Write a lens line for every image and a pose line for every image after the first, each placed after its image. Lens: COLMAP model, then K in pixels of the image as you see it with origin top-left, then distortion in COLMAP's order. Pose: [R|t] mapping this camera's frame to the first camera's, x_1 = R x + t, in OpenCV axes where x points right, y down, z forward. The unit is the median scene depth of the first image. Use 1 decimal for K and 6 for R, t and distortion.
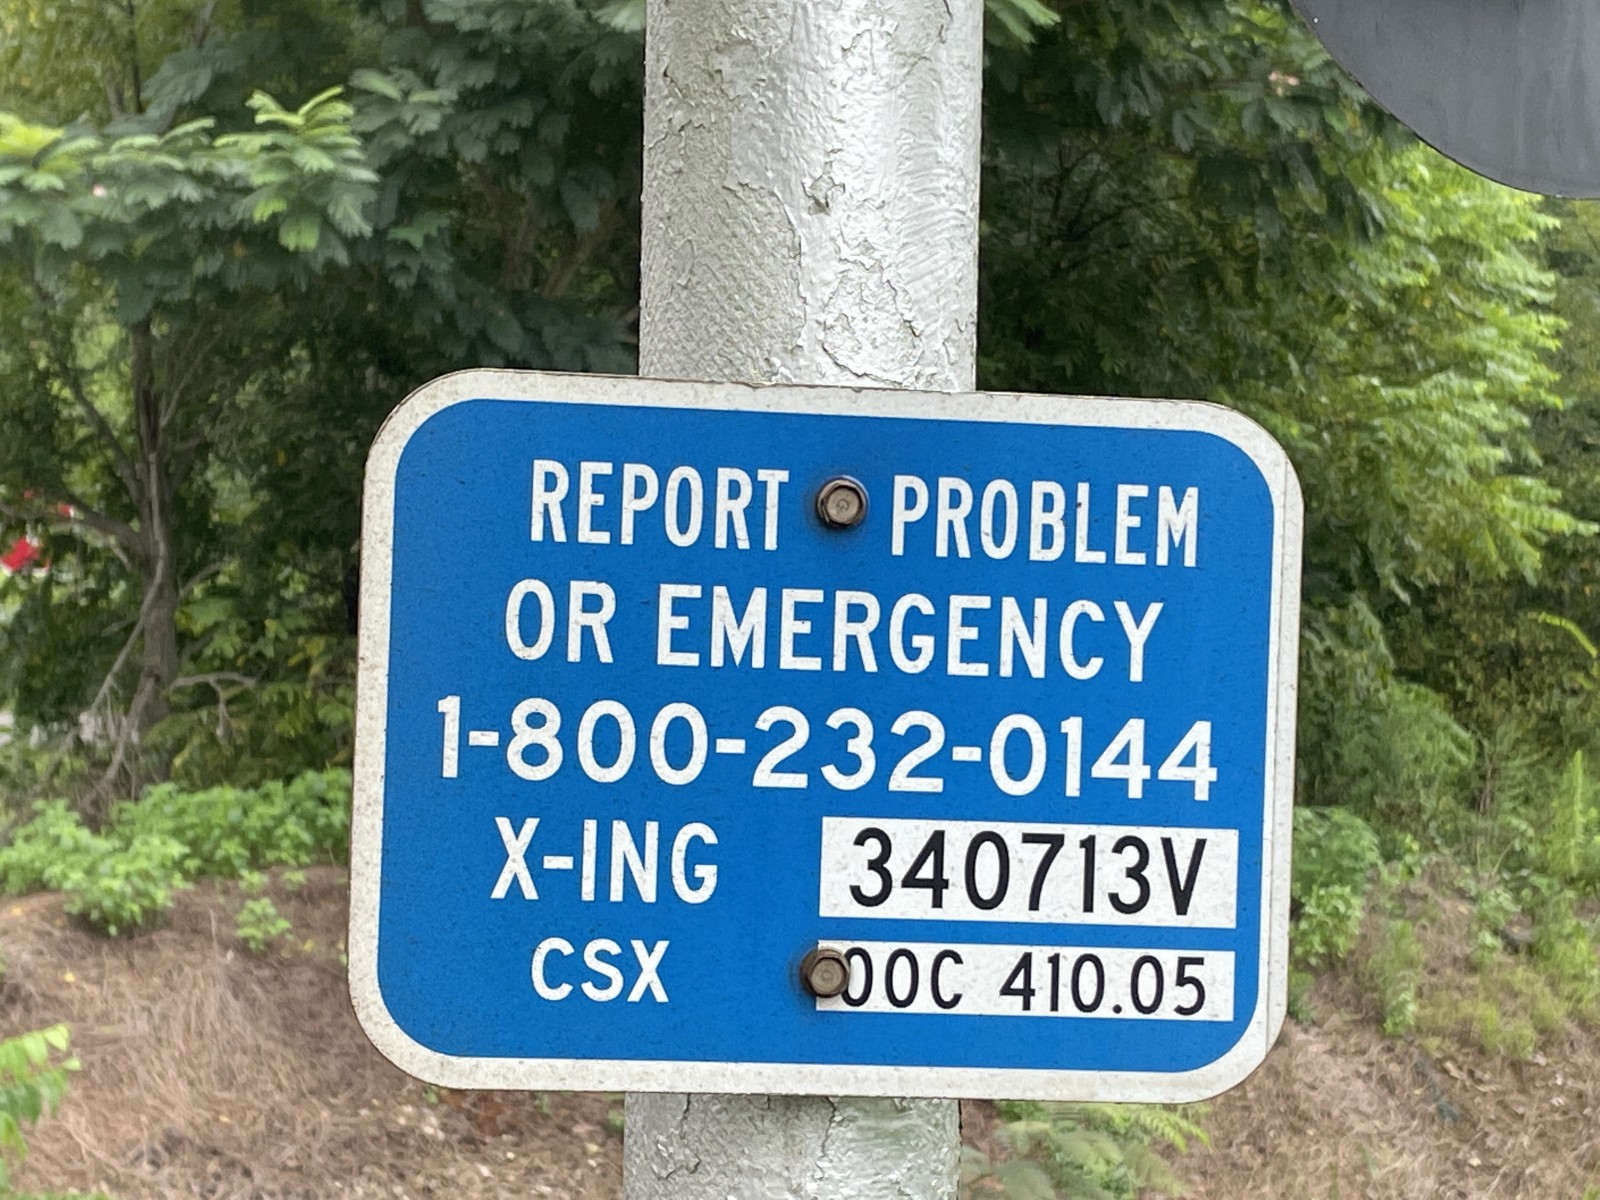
lens RADIAL K [[3462.3, 0, 763.8], [0, 3462.3, 600.1], [0, 0, 1]] dist [0.158526, 0.000000]
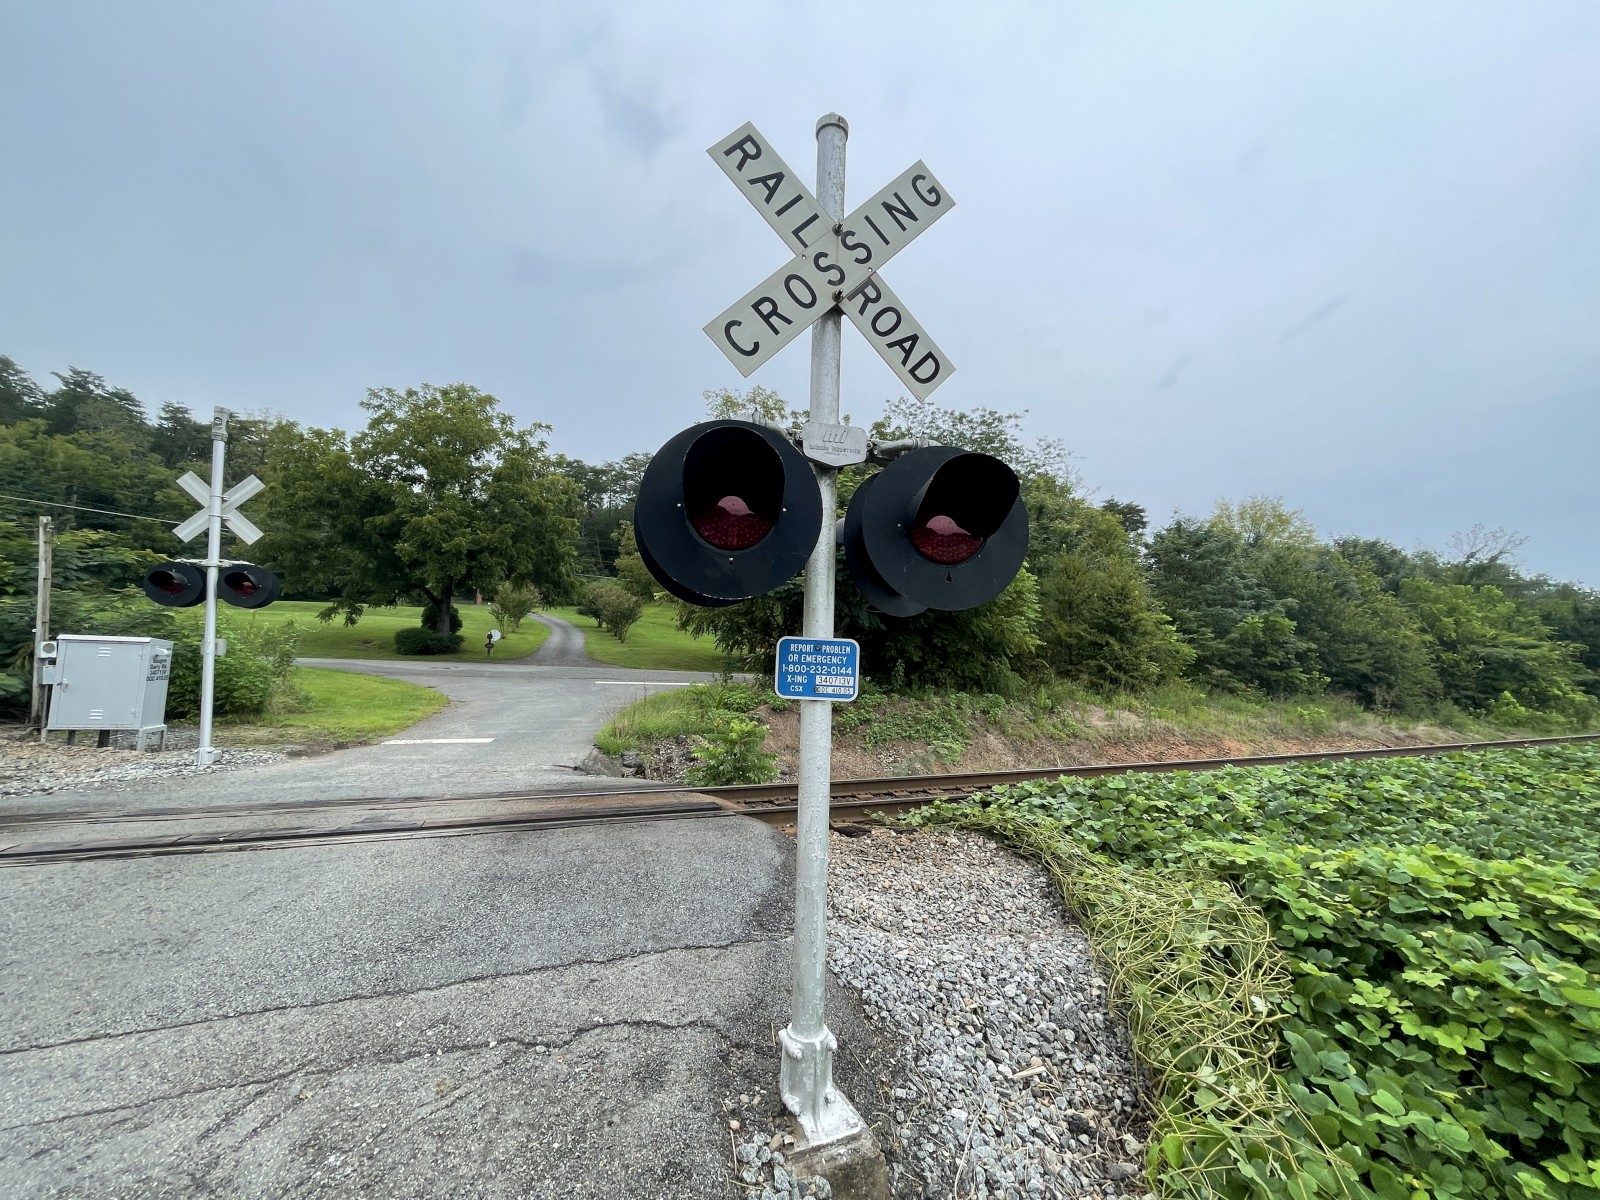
lens RADIAL K [[645.1, 0, 806.2], [0, 645.1, 598.0], [0, 0, 1]] dist [-0.003940, -0.000346]
pose [[0.989051, -0.005323, -0.147479, 0.022313], [-0.007694, 0.996130, -0.087553, -0.000382], [0.147375, 0.087729, 0.985182, -0.084067]]
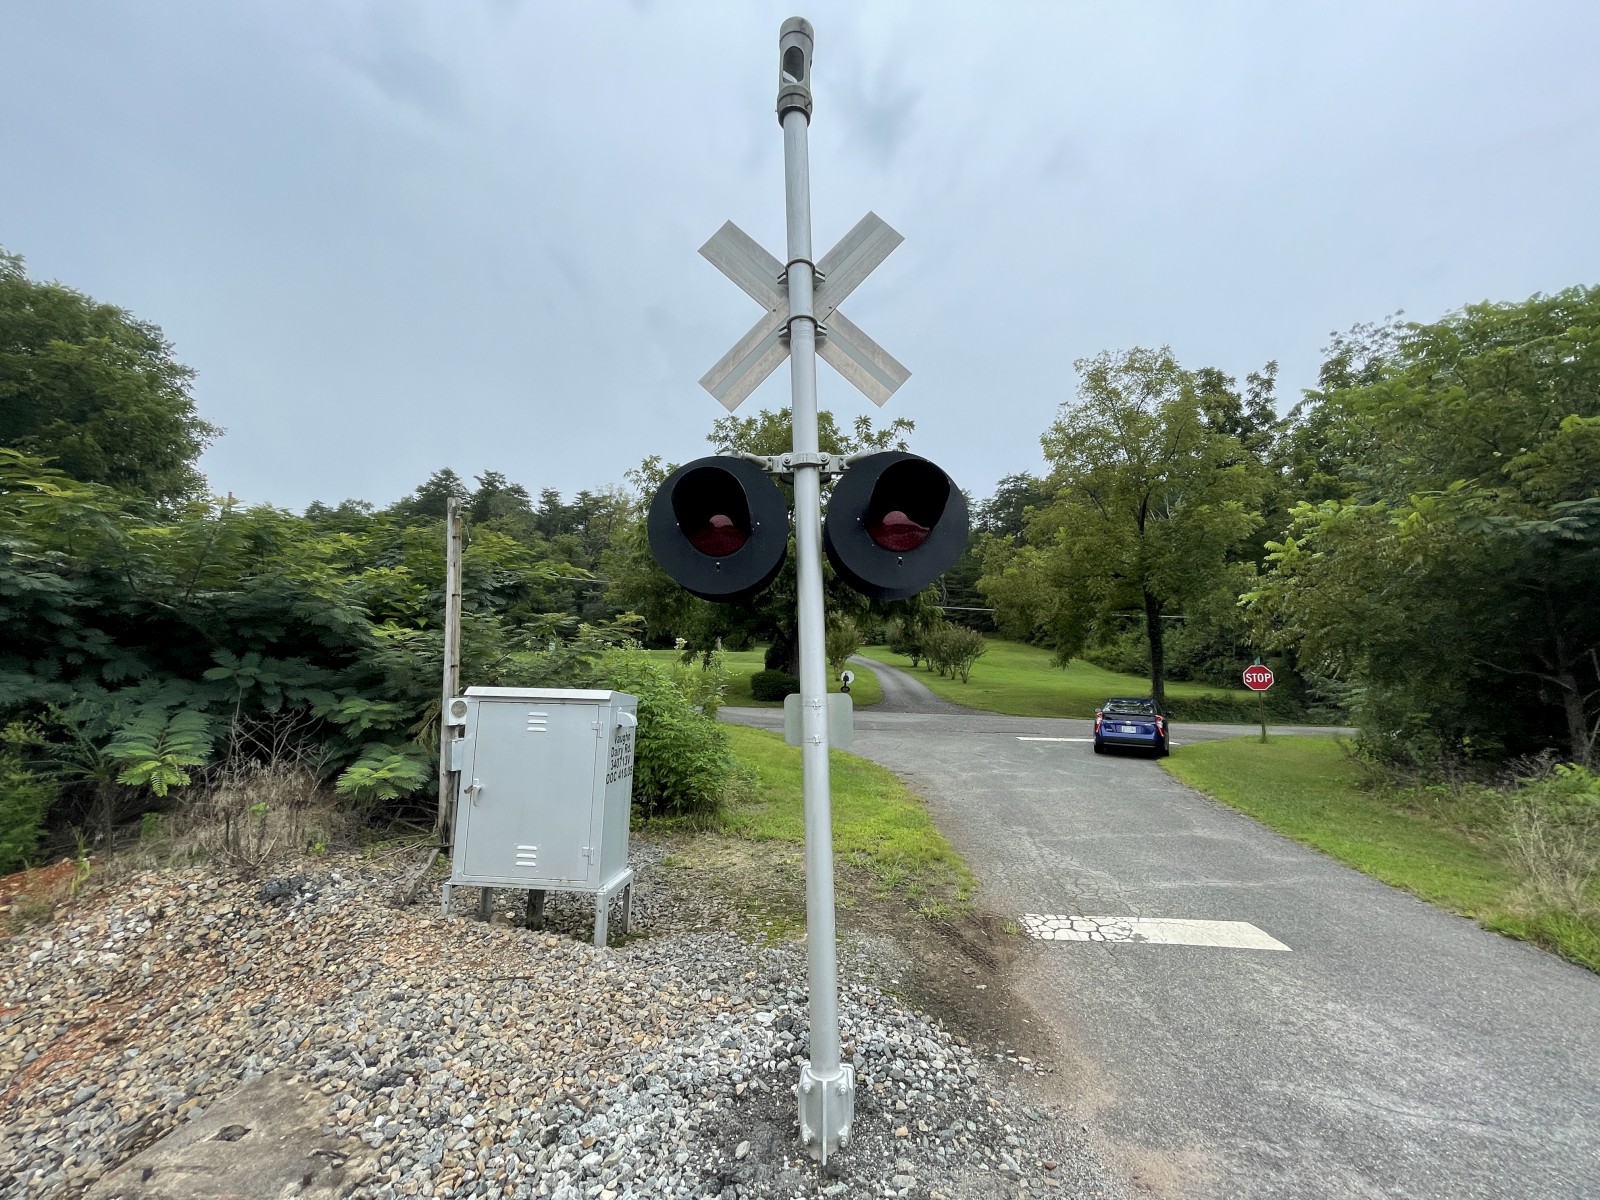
lens RADIAL K [[645.1, 0, 805.5], [0, 645.1, 595.5], [0, 0, 1]] dist [-0.003940, -0.000346]
pose [[0.854534, -0.080306, -0.513149, -0.600142], [0.002525, 0.988605, -0.150509, -0.012633], [0.519389, 0.127320, 0.845000, 0.315933]]
